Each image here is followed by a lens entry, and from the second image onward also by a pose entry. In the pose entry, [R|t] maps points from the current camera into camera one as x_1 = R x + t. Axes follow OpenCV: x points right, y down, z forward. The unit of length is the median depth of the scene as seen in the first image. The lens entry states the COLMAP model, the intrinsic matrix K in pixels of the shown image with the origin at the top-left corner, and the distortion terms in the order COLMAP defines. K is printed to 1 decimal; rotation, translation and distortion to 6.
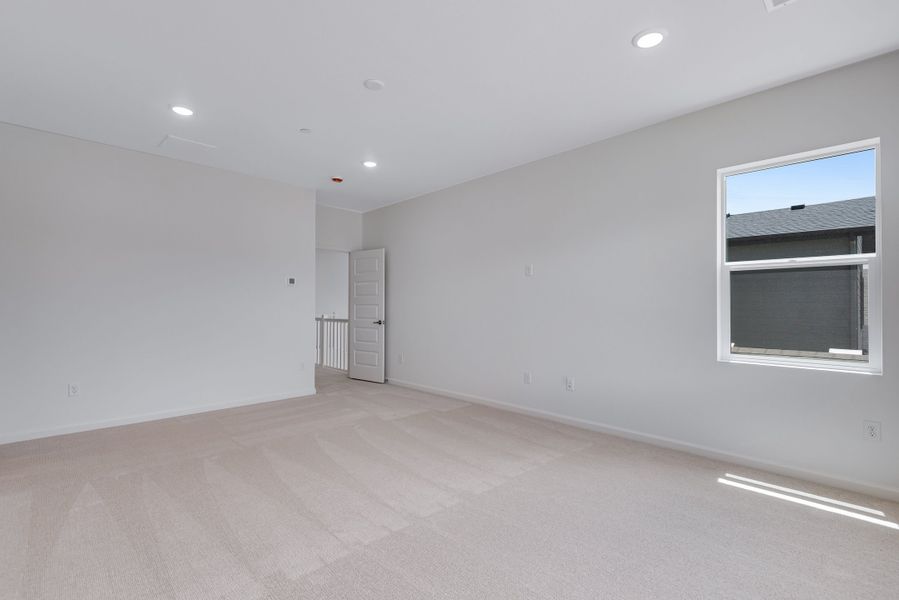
lens RADIAL K [[411.1, 0, 447.0], [0, 411.1, 303.4], [0, 0, 1]] dist [0.021450, 0.000464]
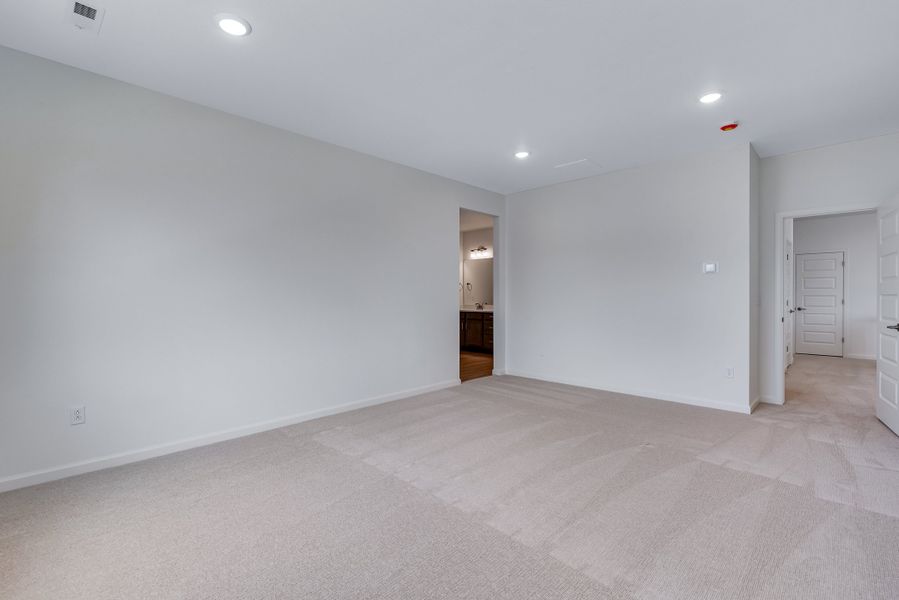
lens RADIAL K [[411.1, 0, 445.2], [0, 411.1, 298.2], [0, 0, 1]] dist [0.021450, 0.000464]
pose [[0.034886, -0.001514, -0.999390, 0.752610], [0.001755, 0.999997, -0.001454, 0.014376], [0.999390, -0.001703, 0.034889, 0.752532]]
